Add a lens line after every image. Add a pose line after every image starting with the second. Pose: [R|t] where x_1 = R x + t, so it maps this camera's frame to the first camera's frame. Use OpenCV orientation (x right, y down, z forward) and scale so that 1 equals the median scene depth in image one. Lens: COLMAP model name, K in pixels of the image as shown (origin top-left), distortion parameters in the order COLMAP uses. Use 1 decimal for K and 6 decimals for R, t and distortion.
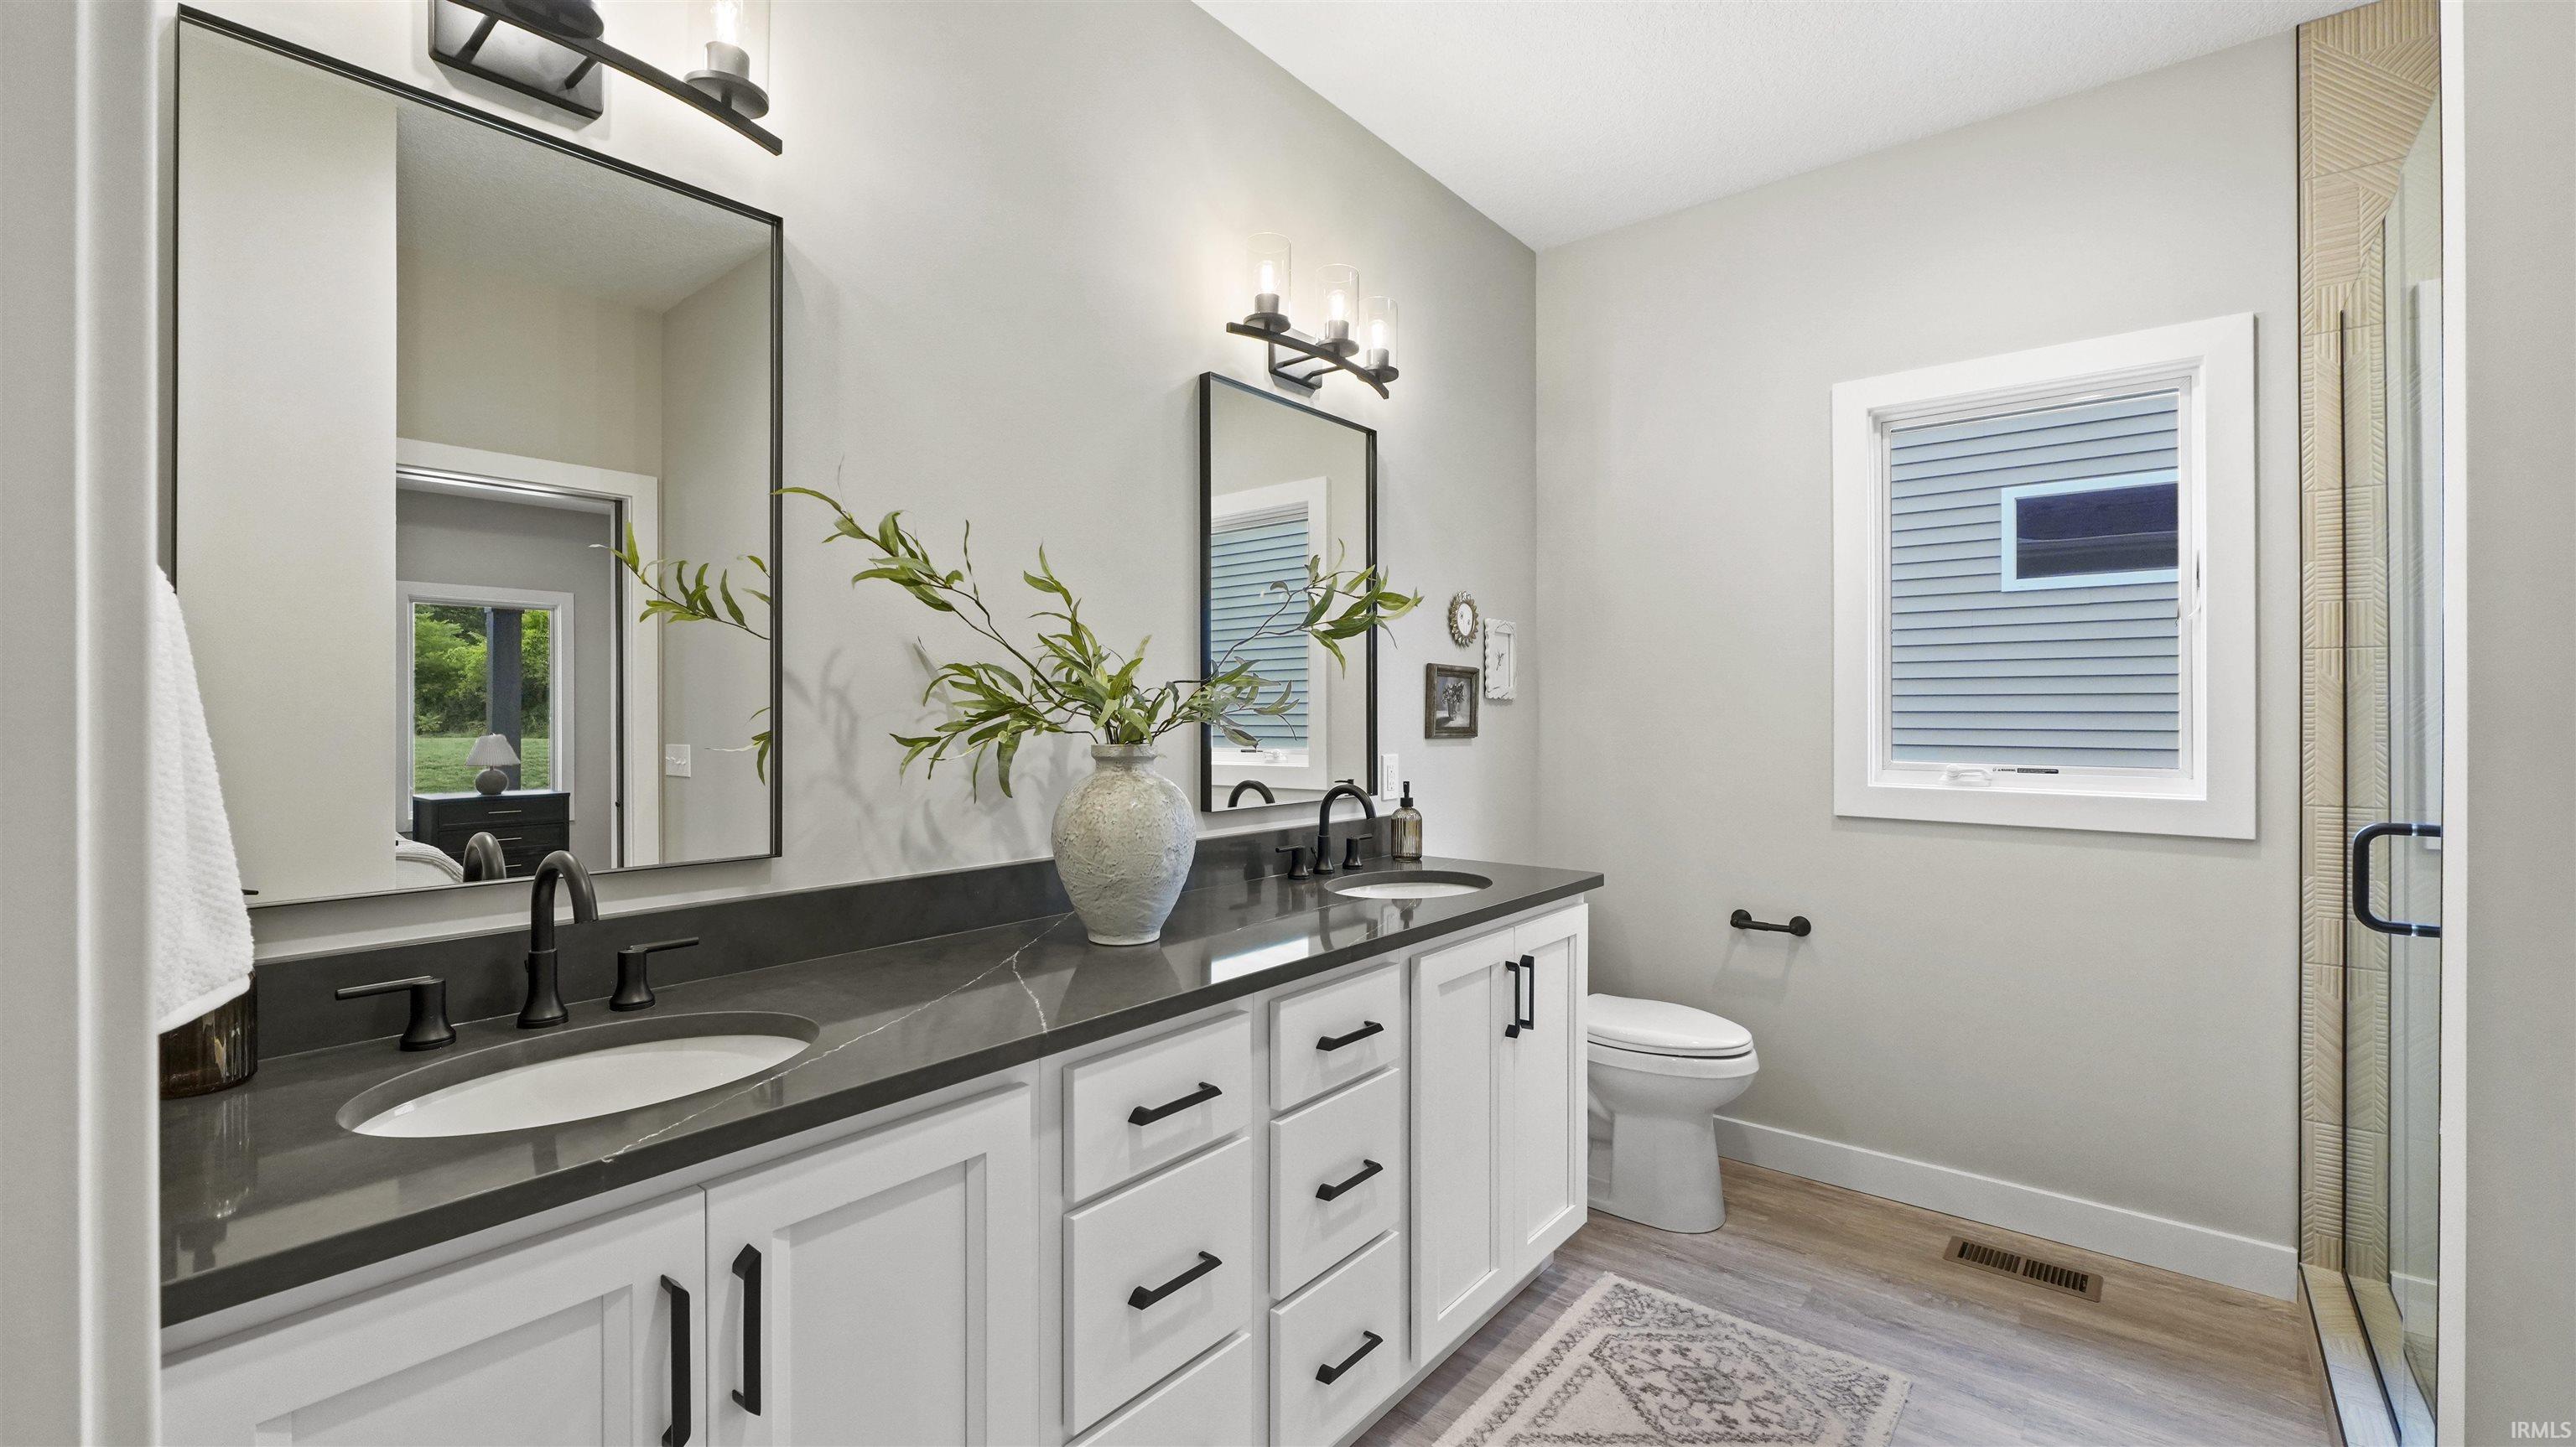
lens RADIAL K [[1073.7, 0, 1273.2], [0, 1073.7, 720.5], [0, 0, 1]] dist [-0.001141, -0.000110]
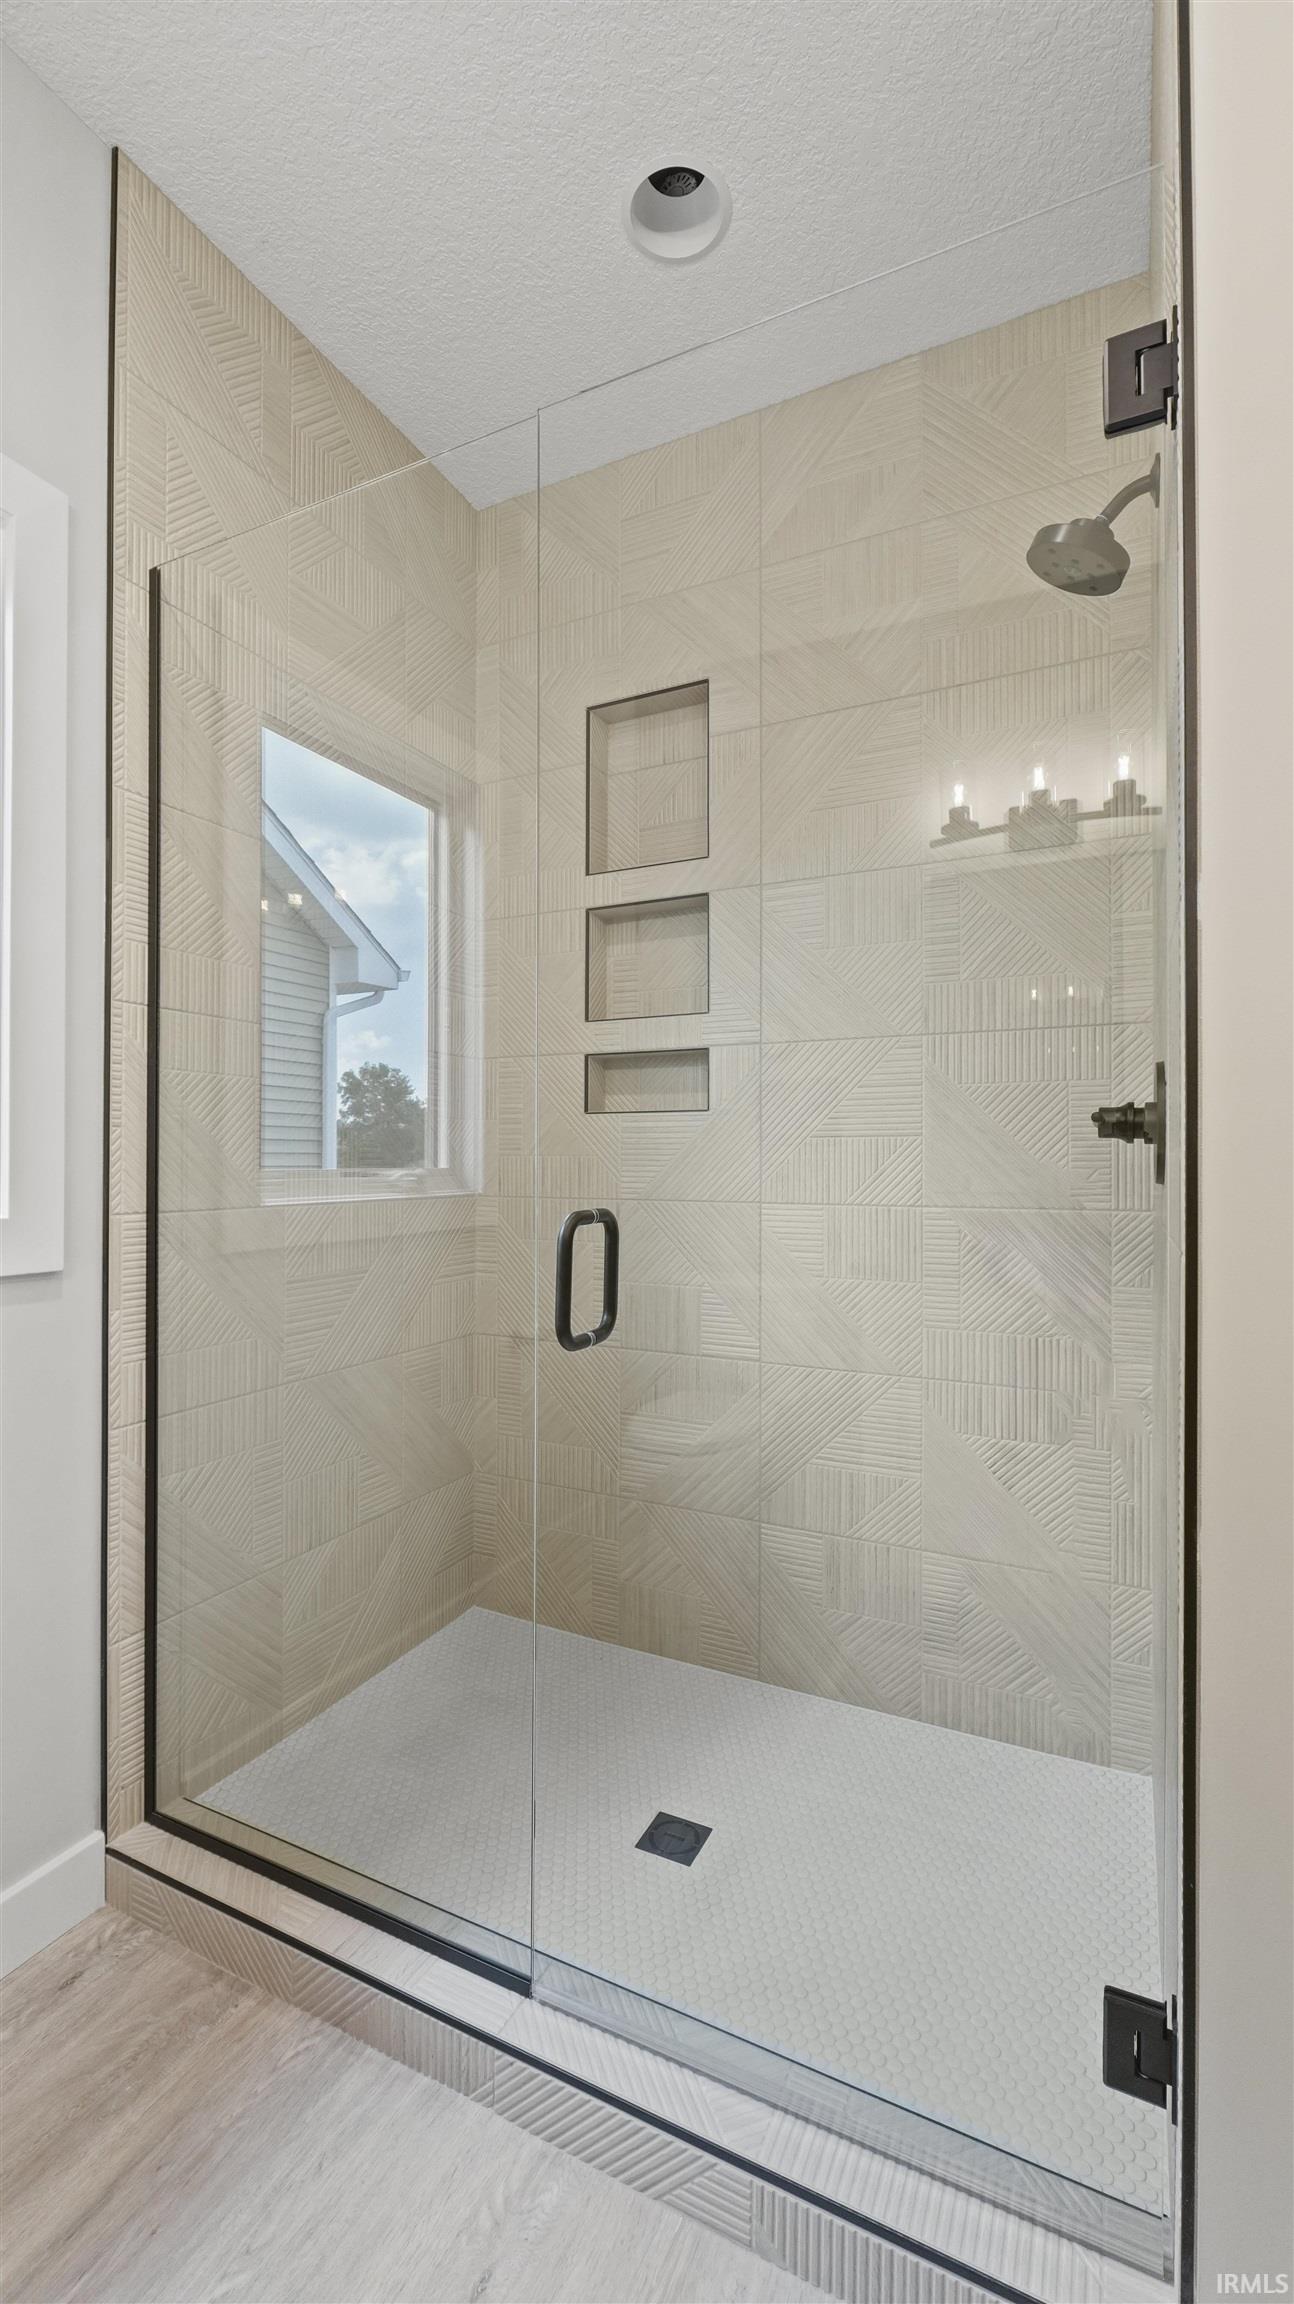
lens RADIAL K [[960.4, 0, 647.0], [0, 960.4, 1152.0], [0, 0, 1]] dist [-0.001141, -0.000110]
pose [[-0.236800, 0.000576, 0.971558, 0.242667], [-0.002513, 0.999996, -0.001206, 0.036747], [-0.971555, -0.002727, -0.236798, 0.811825]]
